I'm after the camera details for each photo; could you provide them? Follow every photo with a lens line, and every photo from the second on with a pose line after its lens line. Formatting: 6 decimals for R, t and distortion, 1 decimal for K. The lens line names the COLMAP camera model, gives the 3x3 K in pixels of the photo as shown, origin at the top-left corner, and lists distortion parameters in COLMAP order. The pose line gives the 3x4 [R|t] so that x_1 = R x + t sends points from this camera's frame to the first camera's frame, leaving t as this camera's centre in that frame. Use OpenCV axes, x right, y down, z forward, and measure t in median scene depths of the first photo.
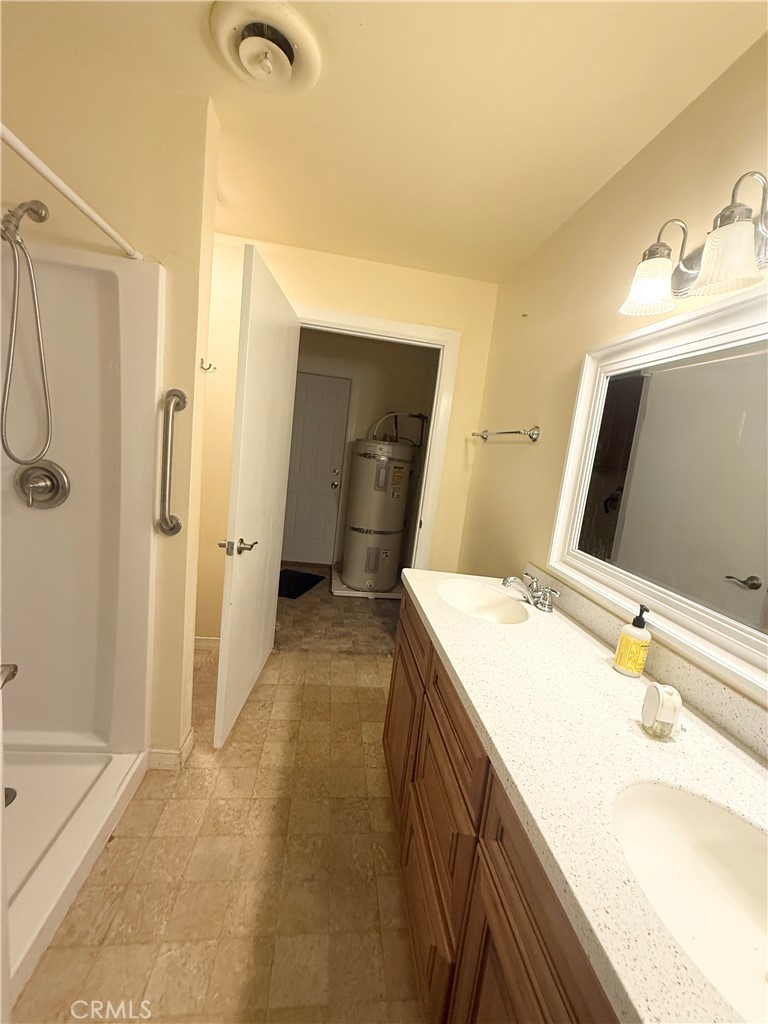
lens RADIAL K [[411.5, 0, 384.7], [0, 411.5, 509.4], [0, 0, 1]] dist [0.001539, 0.000453]
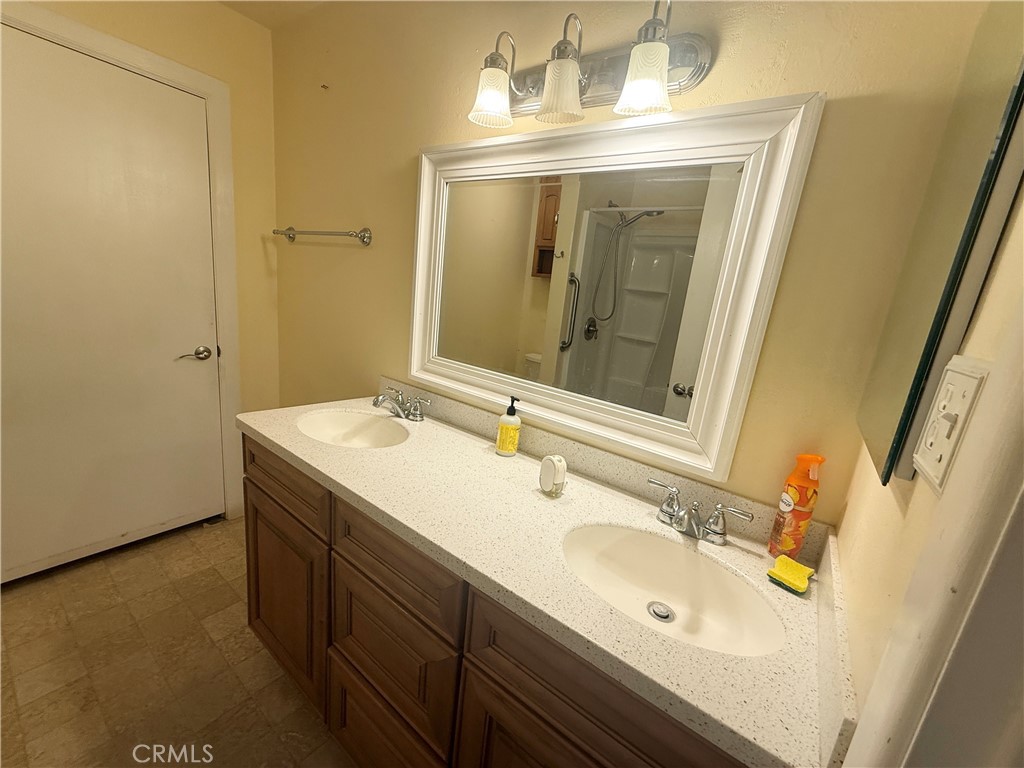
lens RADIAL K [[411.5, 0, 511.4], [0, 411.5, 384.3], [0, 0, 1]] dist [0.001539, 0.000453]
pose [[0.695435, -0.202003, 0.689612, -0.184658], [0.079878, 0.975459, 0.205181, -0.044599], [-0.714135, -0.087605, 0.694504, 0.180775]]
